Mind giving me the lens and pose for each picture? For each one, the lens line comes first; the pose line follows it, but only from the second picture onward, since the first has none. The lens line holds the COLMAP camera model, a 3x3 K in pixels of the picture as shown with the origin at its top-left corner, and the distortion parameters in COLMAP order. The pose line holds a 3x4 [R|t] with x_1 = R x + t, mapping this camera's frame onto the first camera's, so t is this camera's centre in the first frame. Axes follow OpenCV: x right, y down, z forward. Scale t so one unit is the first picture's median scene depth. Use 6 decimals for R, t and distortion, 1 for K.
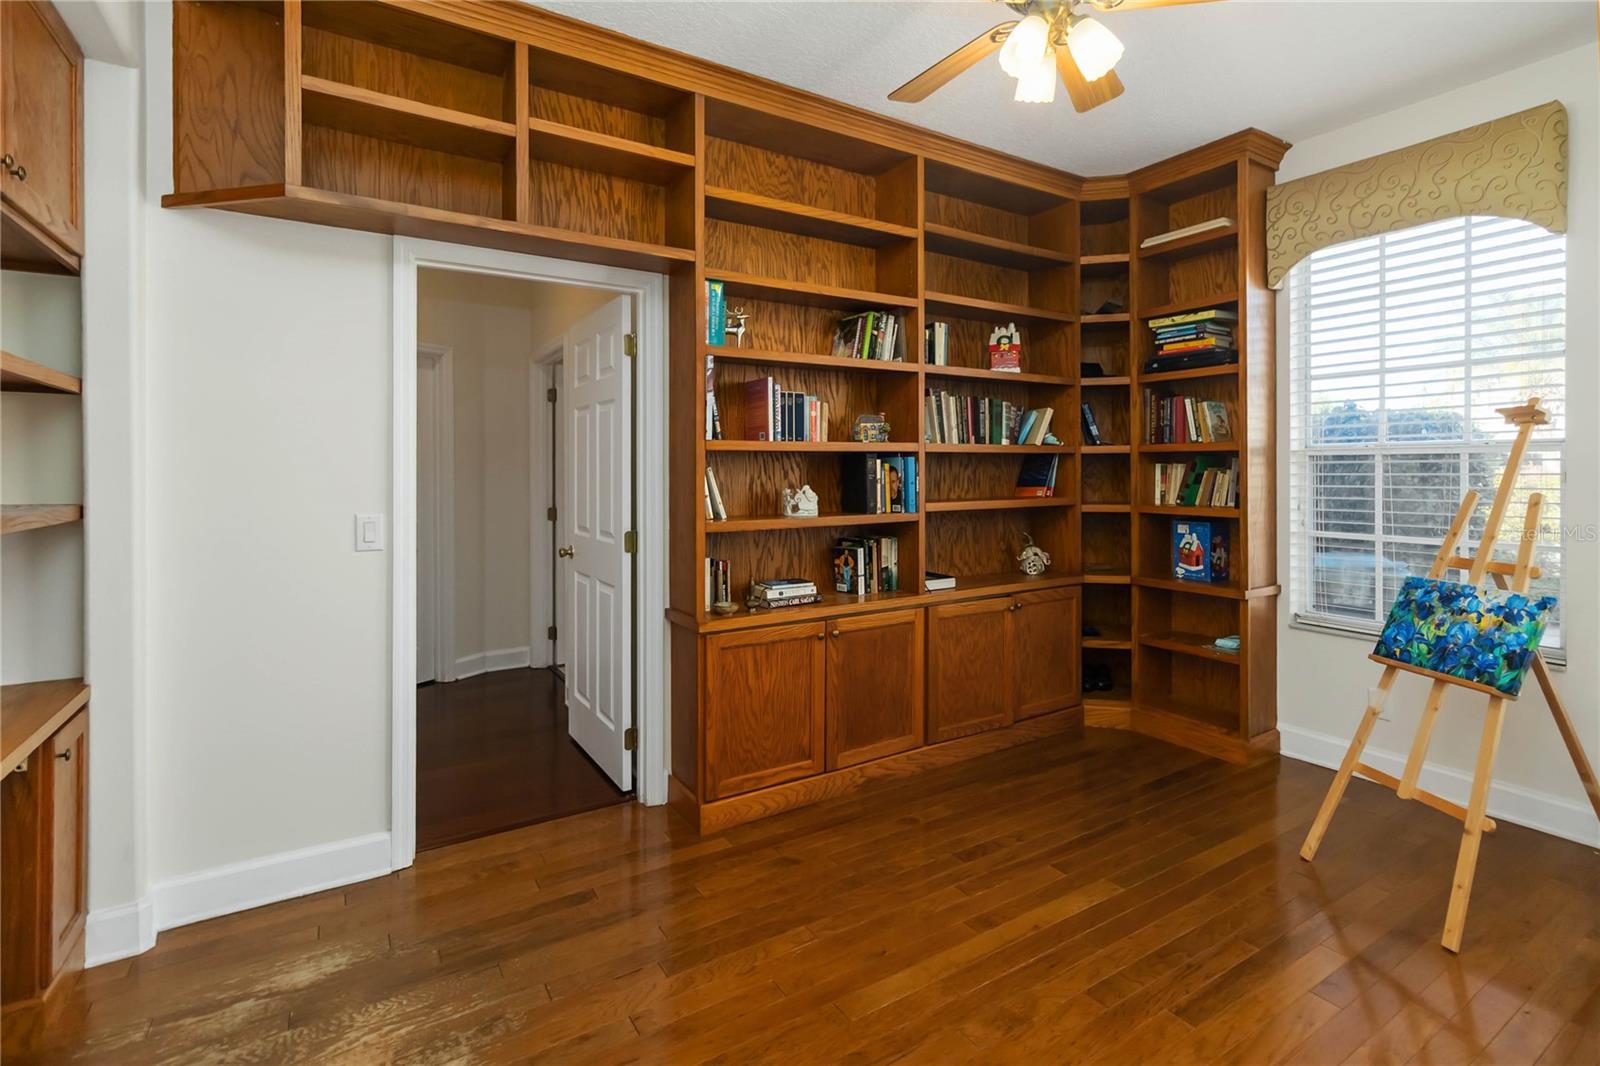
lens RADIAL K [[741.8, 0, 797.8], [0, 741.8, 469.9], [0, 0, 1]] dist [0.000433, 0.000460]
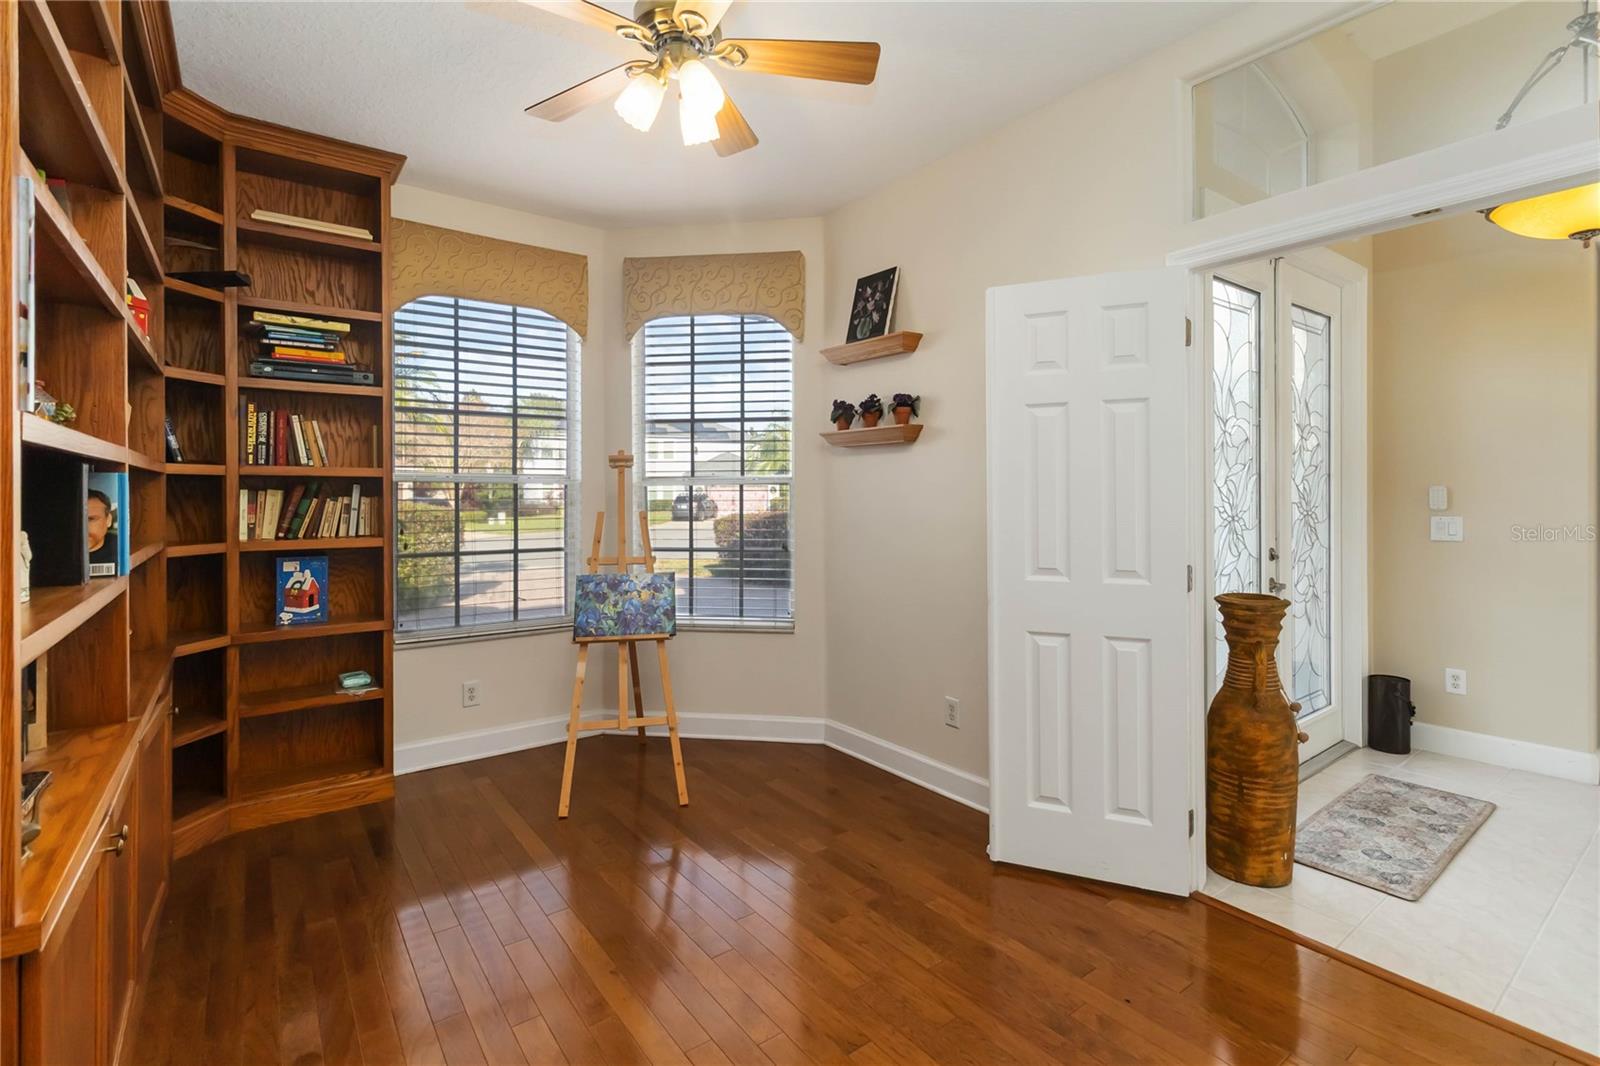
lens RADIAL K [[741.8, 0, 800.2], [0, 741.8, 497.2], [0, 0, 1]] dist [0.000433, 0.000460]
pose [[-0.077942, 0.000982, 0.996957, -0.376695], [0.004021, 0.999992, -0.000671, 0.002657], [-0.996950, 0.003956, -0.077946, 0.480546]]
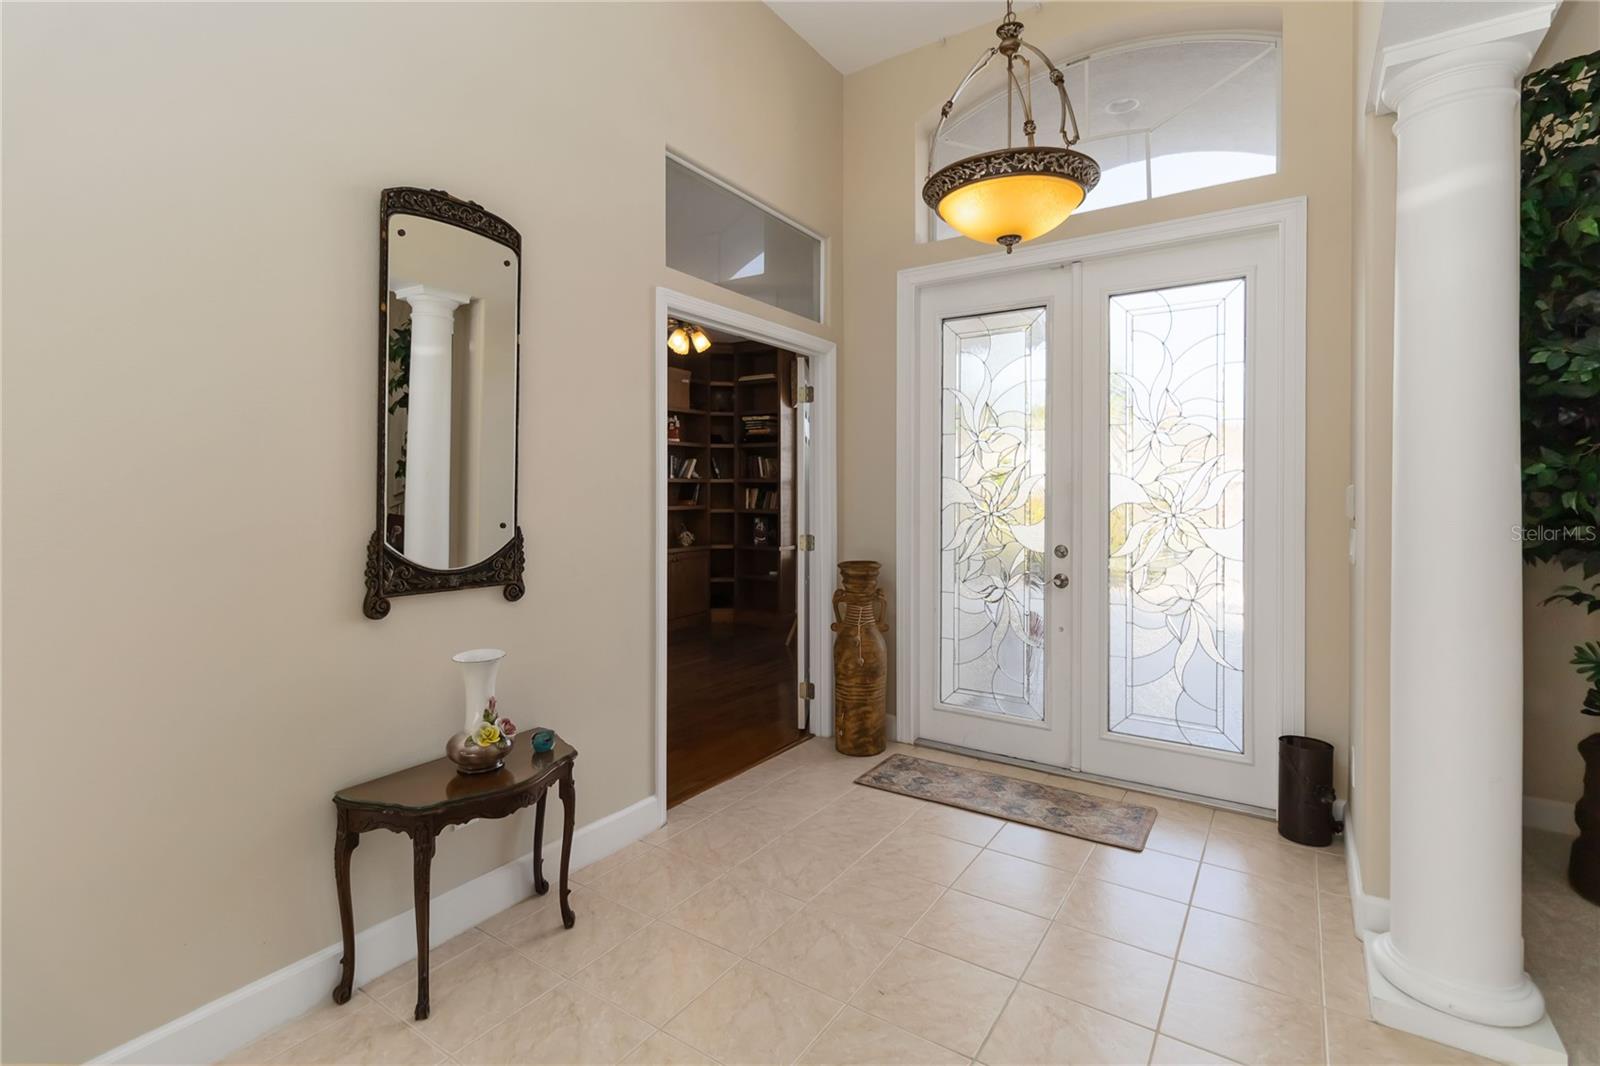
lens RADIAL K [[741.8, 0, 792.3], [0, 741.8, 494.2], [0, 0, 1]] dist [0.000433, 0.000460]
pose [[0.916206, 0.002099, 0.400701, -0.208756], [-0.004120, 0.999983, 0.004184, -0.001162], [-0.400685, -0.005484, 0.916199, -0.903402]]
